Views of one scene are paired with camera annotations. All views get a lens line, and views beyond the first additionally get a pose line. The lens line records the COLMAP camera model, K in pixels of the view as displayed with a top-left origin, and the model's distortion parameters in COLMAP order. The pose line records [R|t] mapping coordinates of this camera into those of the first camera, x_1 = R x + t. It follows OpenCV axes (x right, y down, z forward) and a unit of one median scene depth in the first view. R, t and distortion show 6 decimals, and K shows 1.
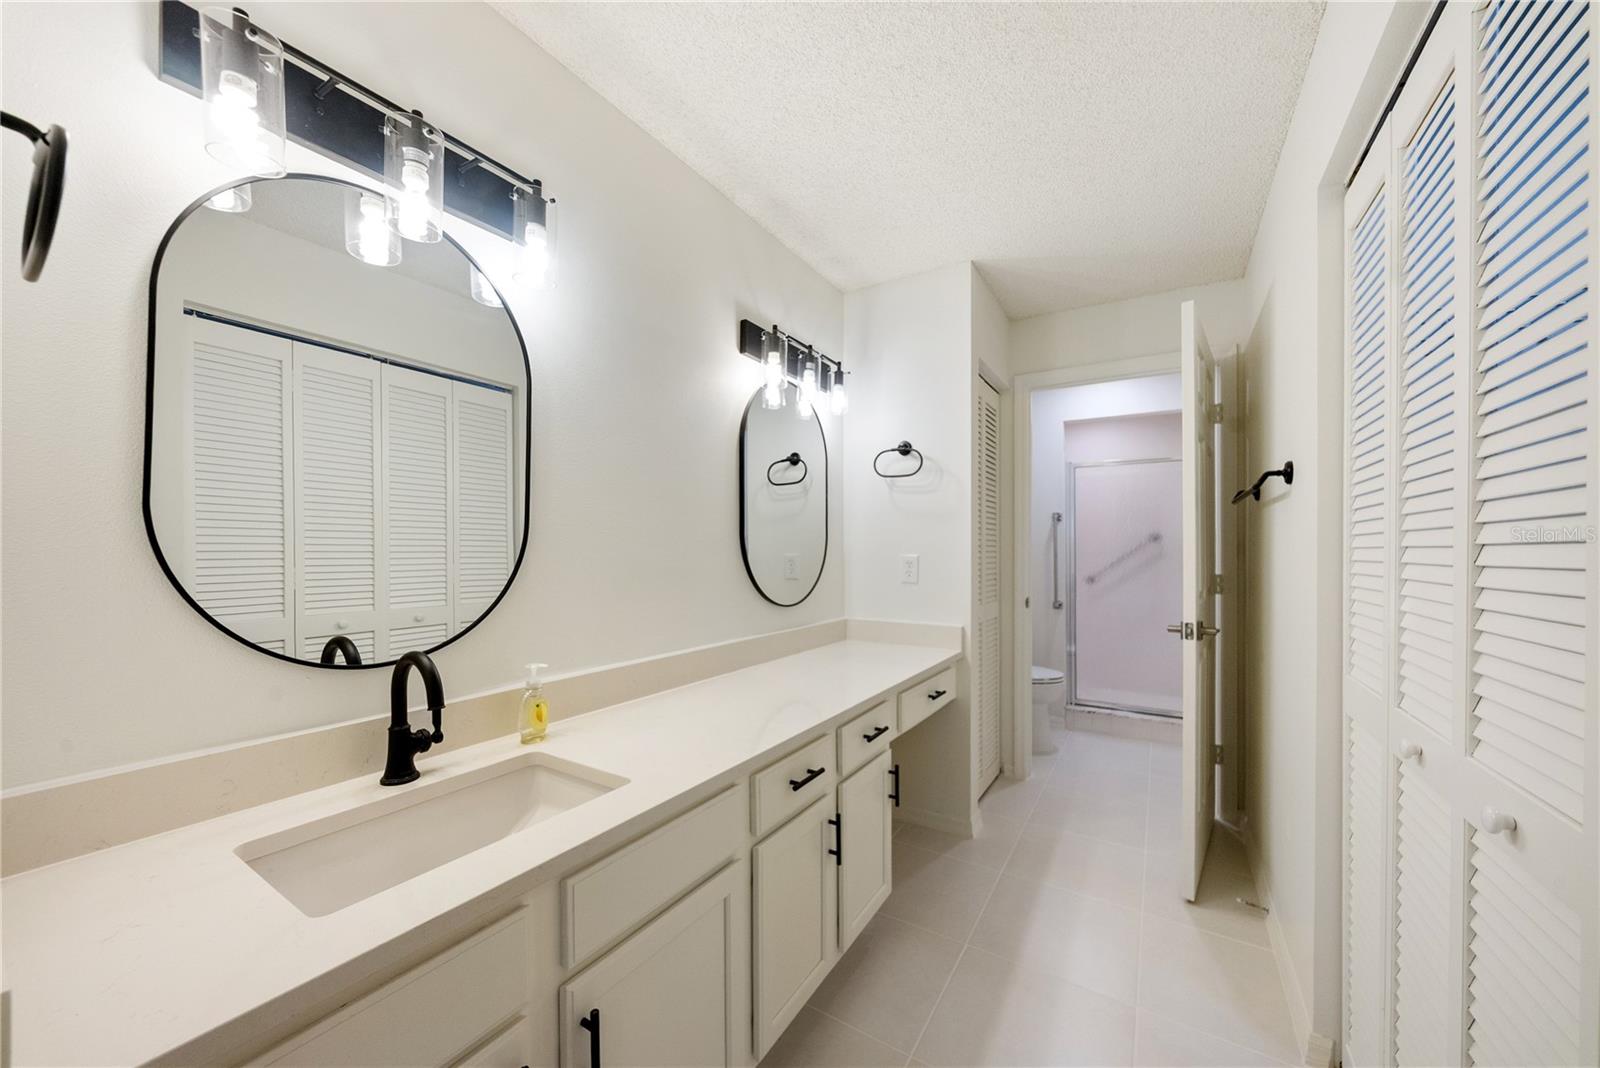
lens RADIAL K [[556.7, 0, 801.0], [0, 556.7, 550.1], [0, 0, 1]] dist [-0.001245, 0.000023]
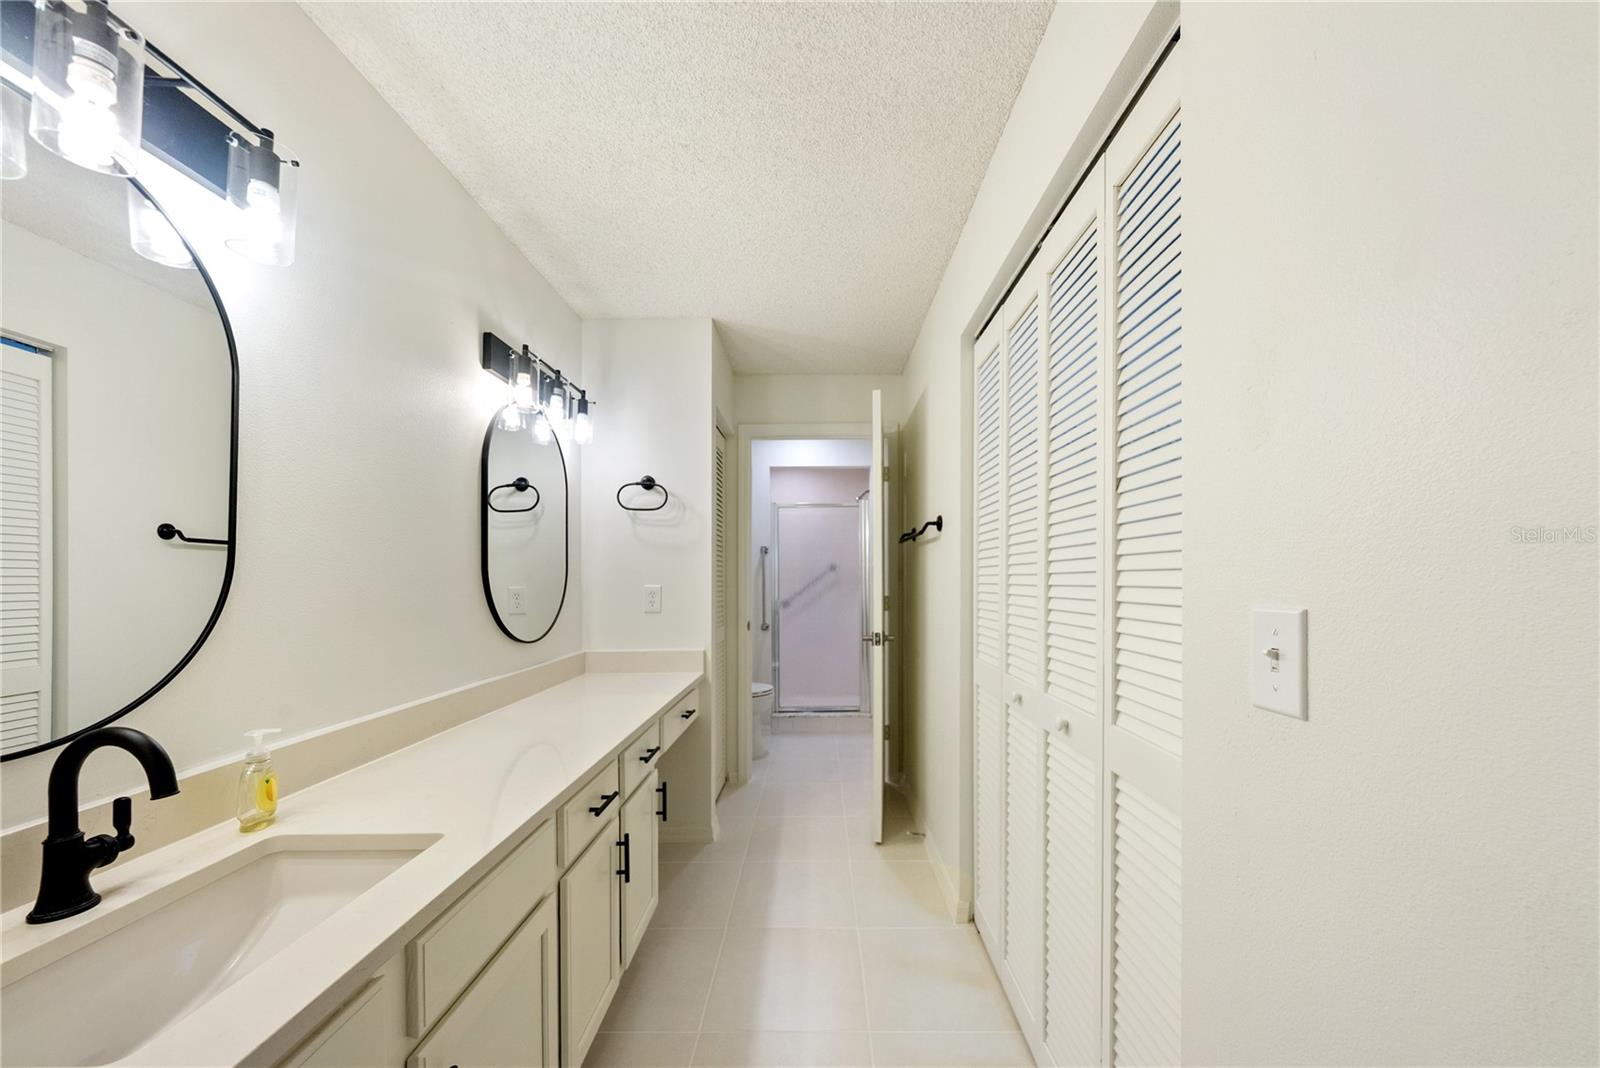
lens RADIAL K [[552.1, 0, 798.8], [0, 552.1, 583.5], [0, 0, 1]] dist [-0.000842, 0.000065]
pose [[0.866467, -0.017021, 0.498944, -0.118398], [0.014097, 0.999854, 0.009628, -0.001735], [-0.499035, -0.001308, 0.866581, -0.043991]]
